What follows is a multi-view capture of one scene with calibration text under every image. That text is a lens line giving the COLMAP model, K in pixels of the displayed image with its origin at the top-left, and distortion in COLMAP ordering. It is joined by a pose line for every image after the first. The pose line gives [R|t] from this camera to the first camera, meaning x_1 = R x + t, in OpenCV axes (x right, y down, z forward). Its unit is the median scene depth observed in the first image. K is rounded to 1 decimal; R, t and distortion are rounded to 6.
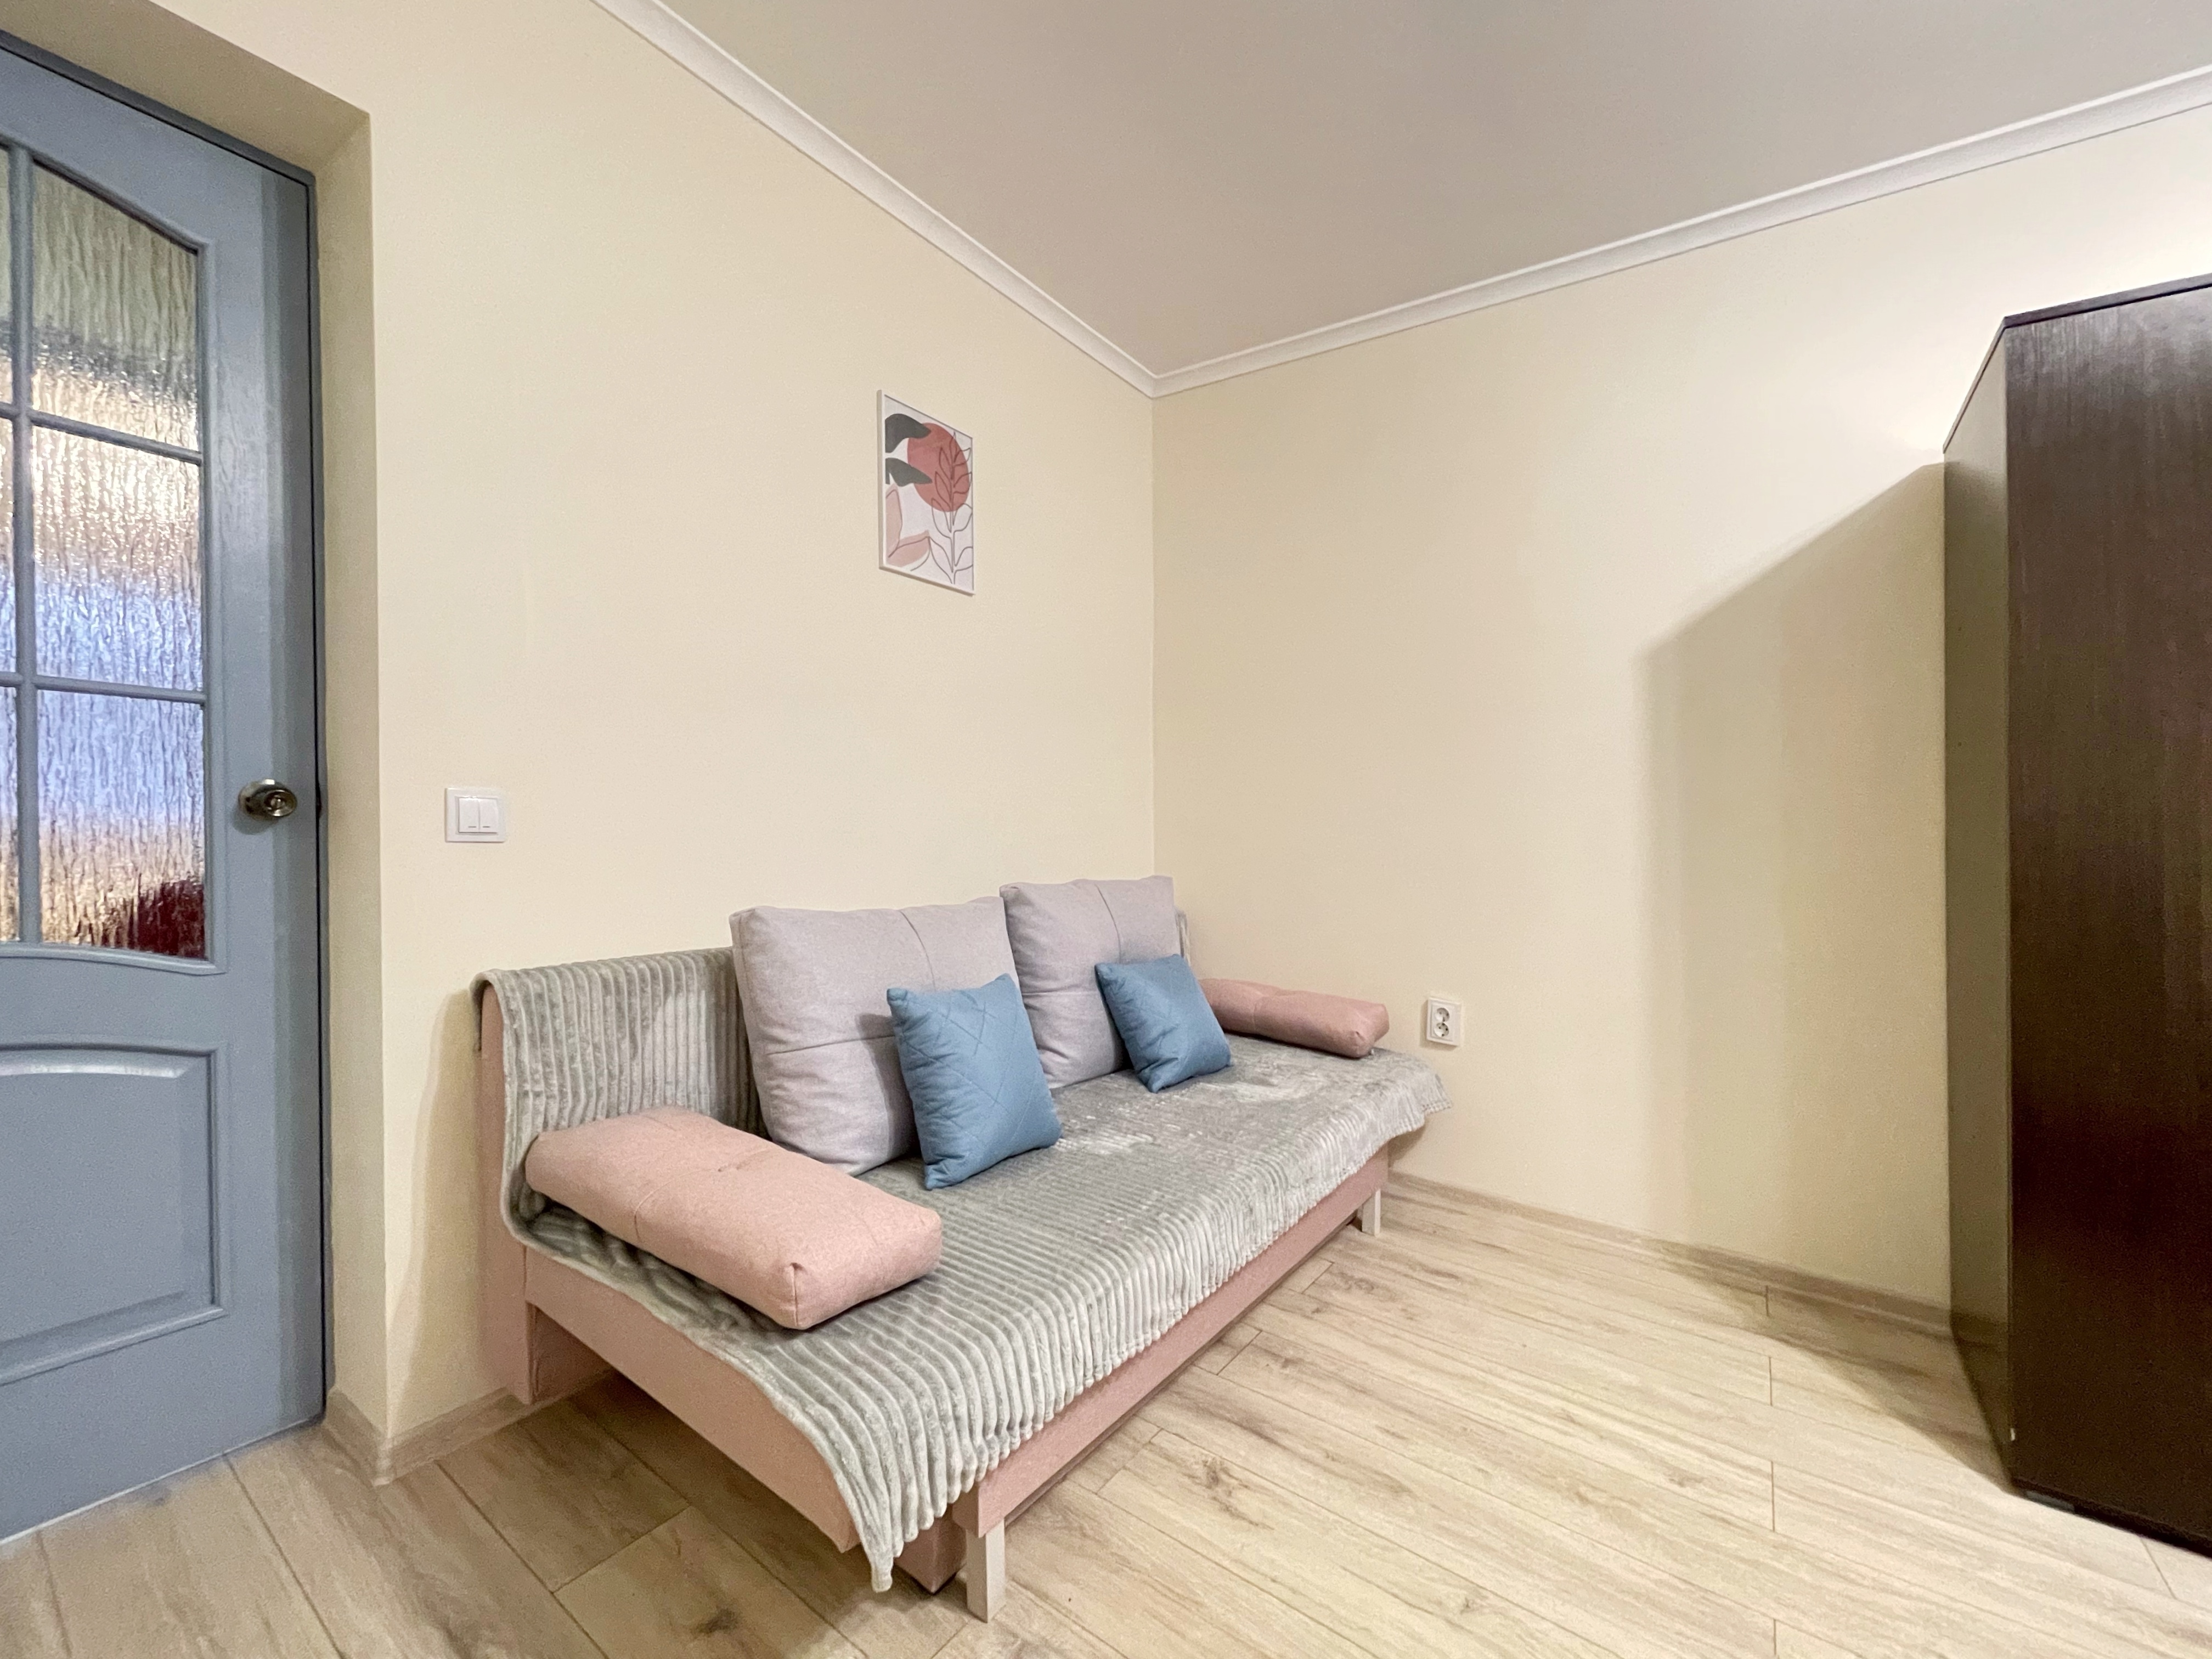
lens RADIAL K [[911.5, 0, 1095.8], [0, 911.5, 844.2], [0, 0, 1]] dist [0.000316, 0.000079]
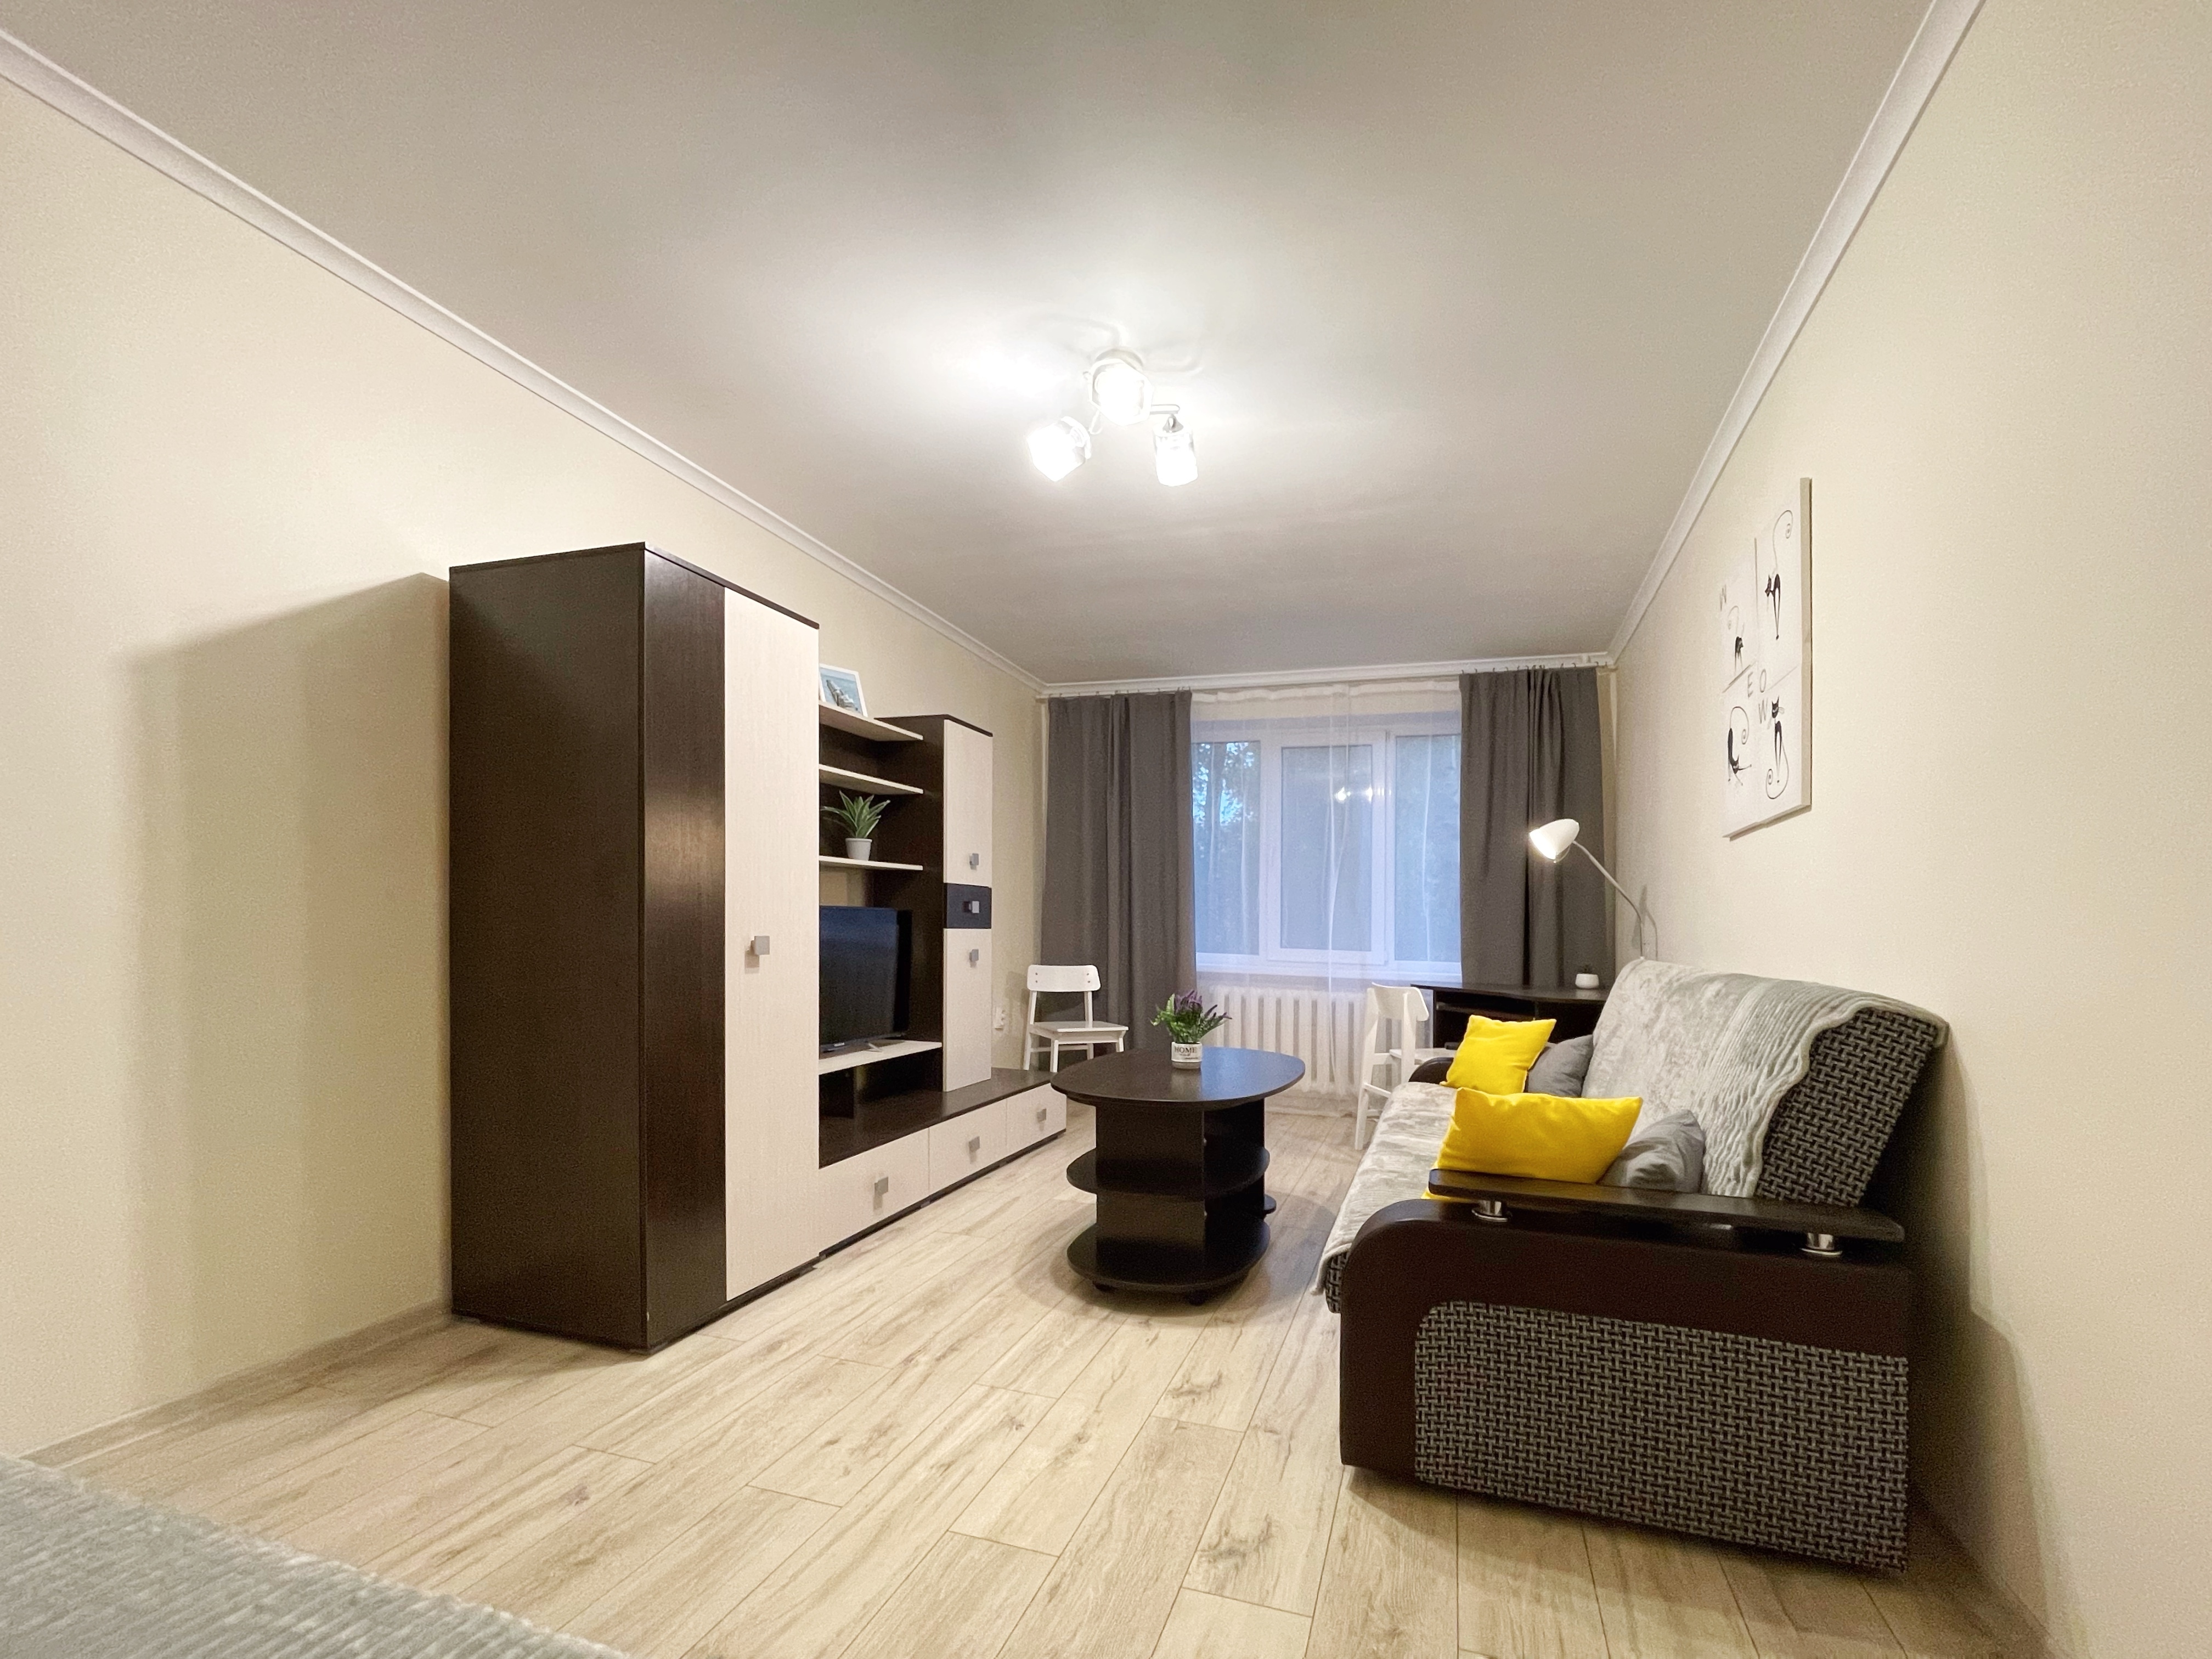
lens RADIAL K [[911.5, 0, 1095.8], [0, 911.5, 844.2], [0, 0, 1]] dist [0.000316, 0.000079]
pose [[-0.254011, 0.043754, 0.966211, -0.468509], [-0.006835, 0.998870, -0.047030, -0.027492], [-0.967177, -0.018550, -0.253425, 0.541299]]
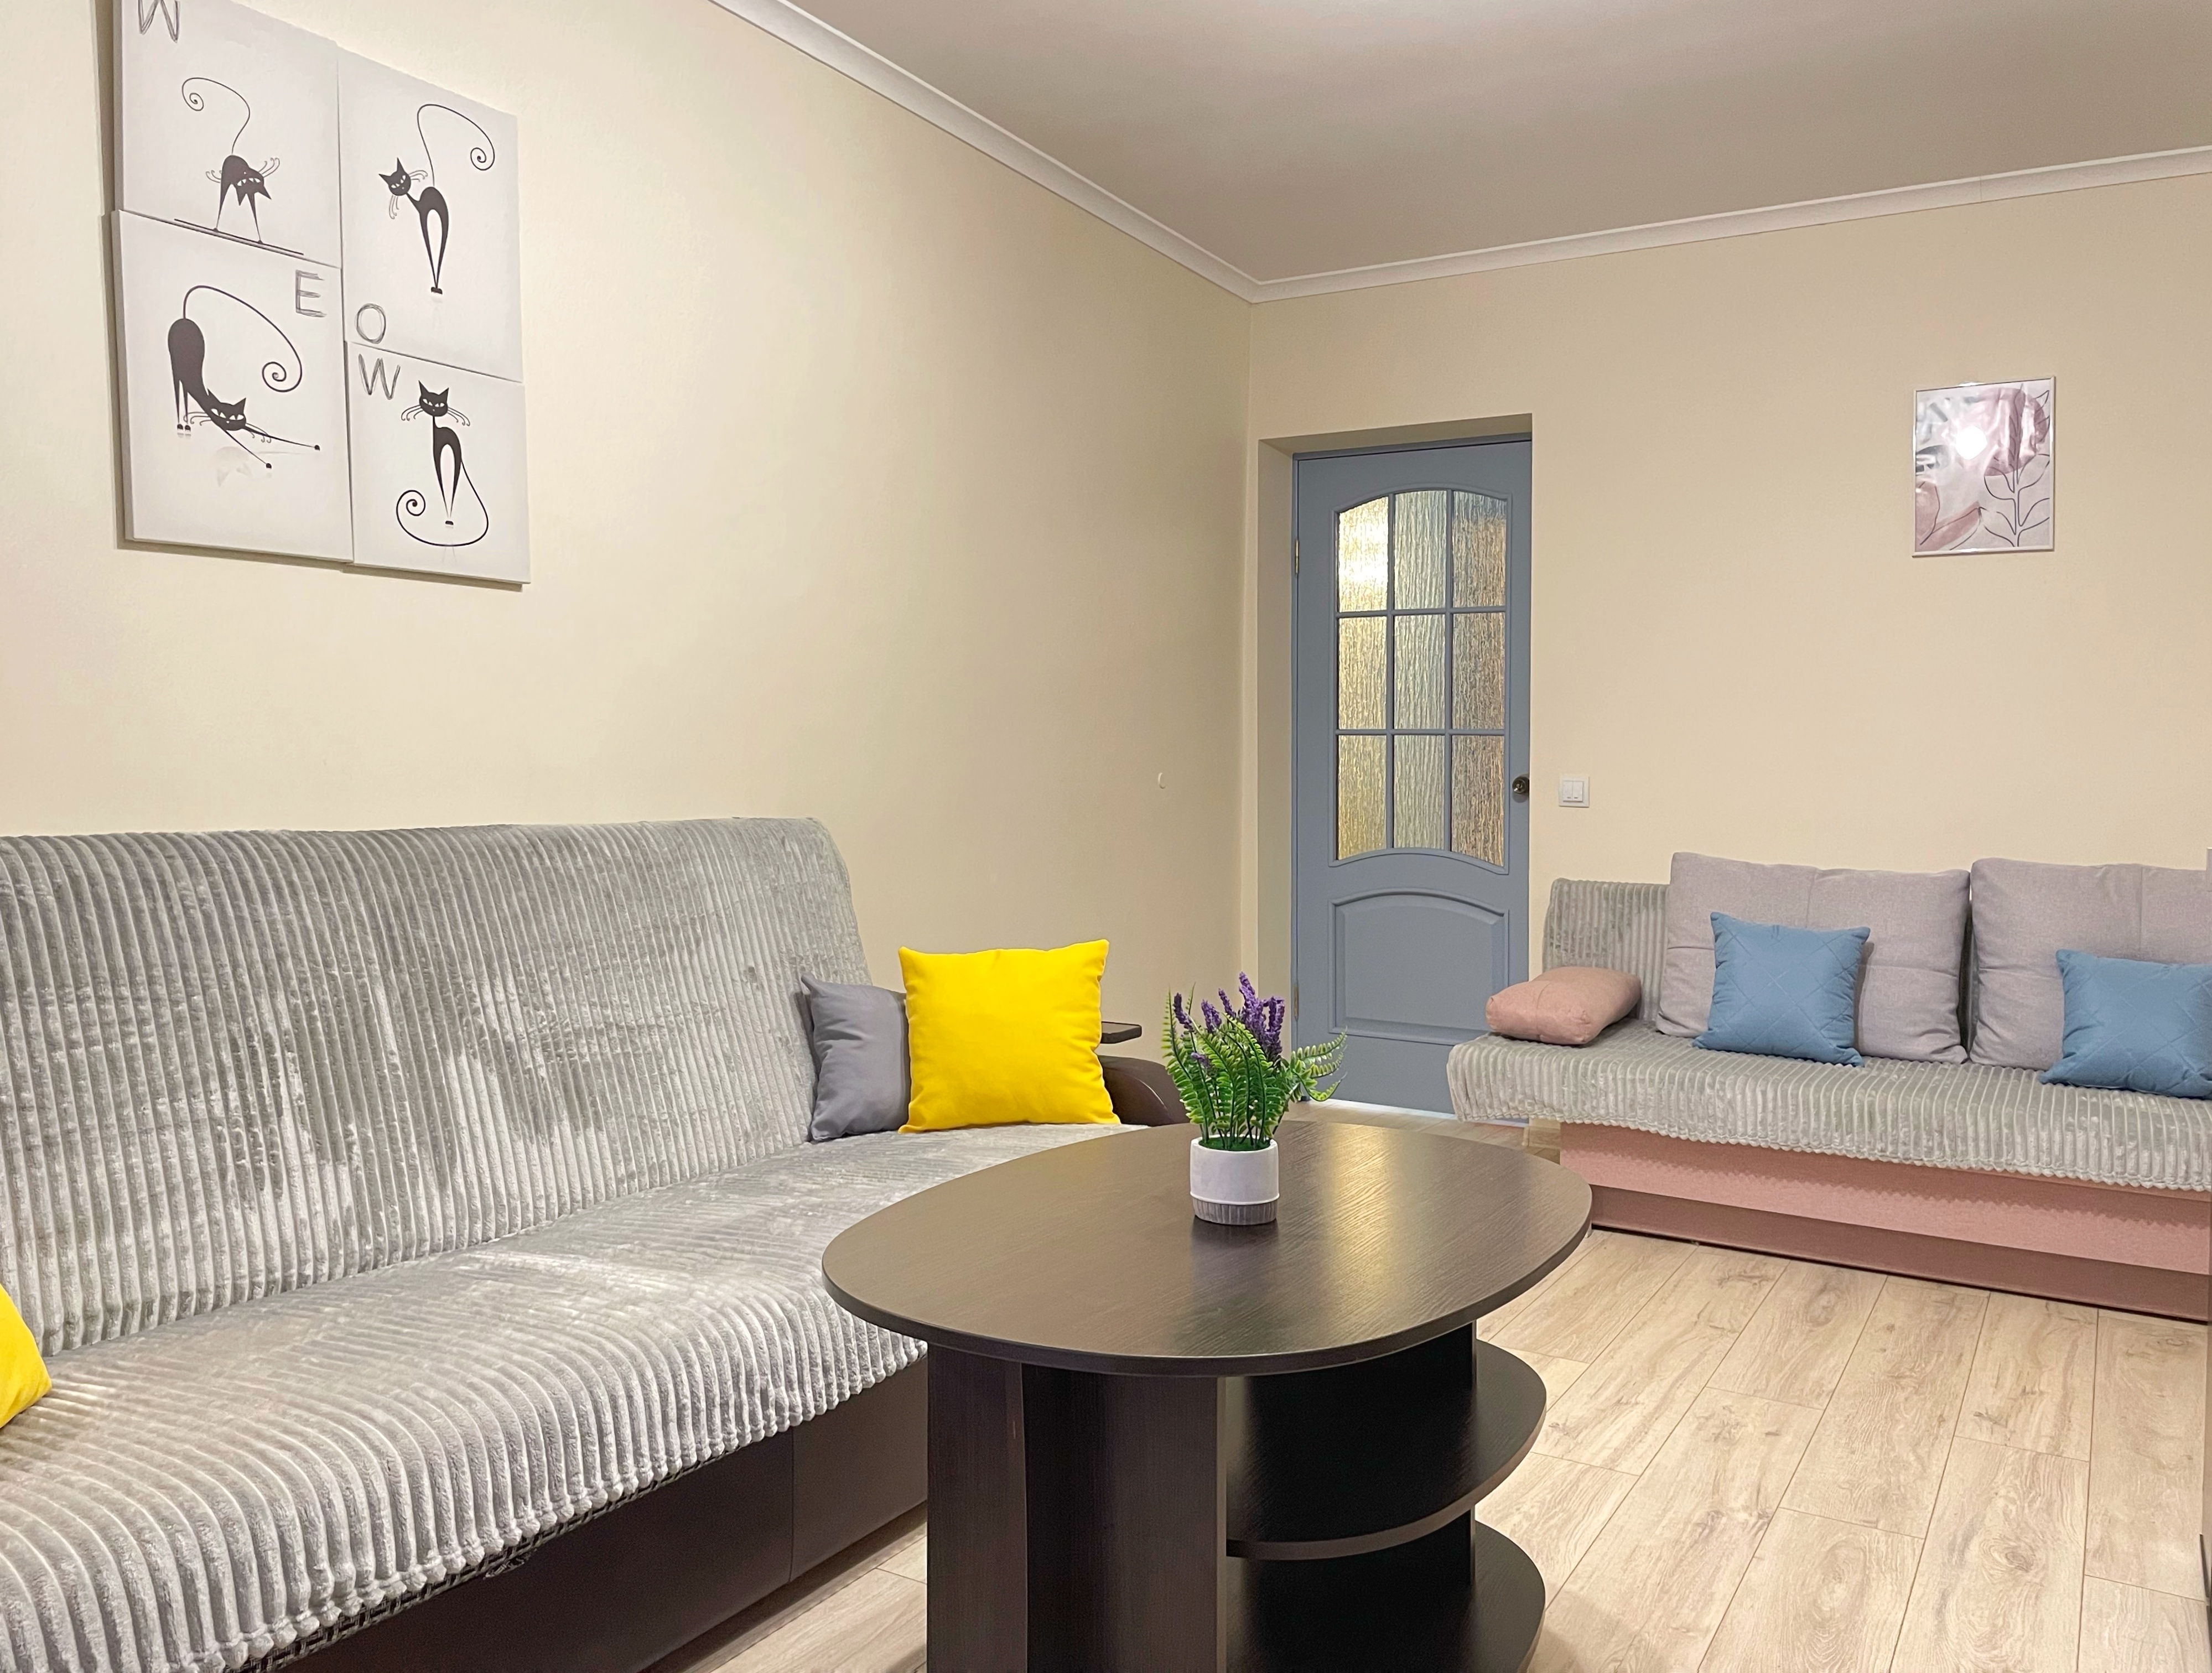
lens RADIAL K [[1746.0, 0, 1106.0], [0, 1746.0, 836.5], [0, 0, 1]] dist [-0.163076, 0.002130]
pose [[0.098640, 0.010707, -0.995066, 1.863243], [-0.034602, 0.999374, 0.007323, 0.043111], [0.994521, 0.033708, 0.098949, -0.163214]]
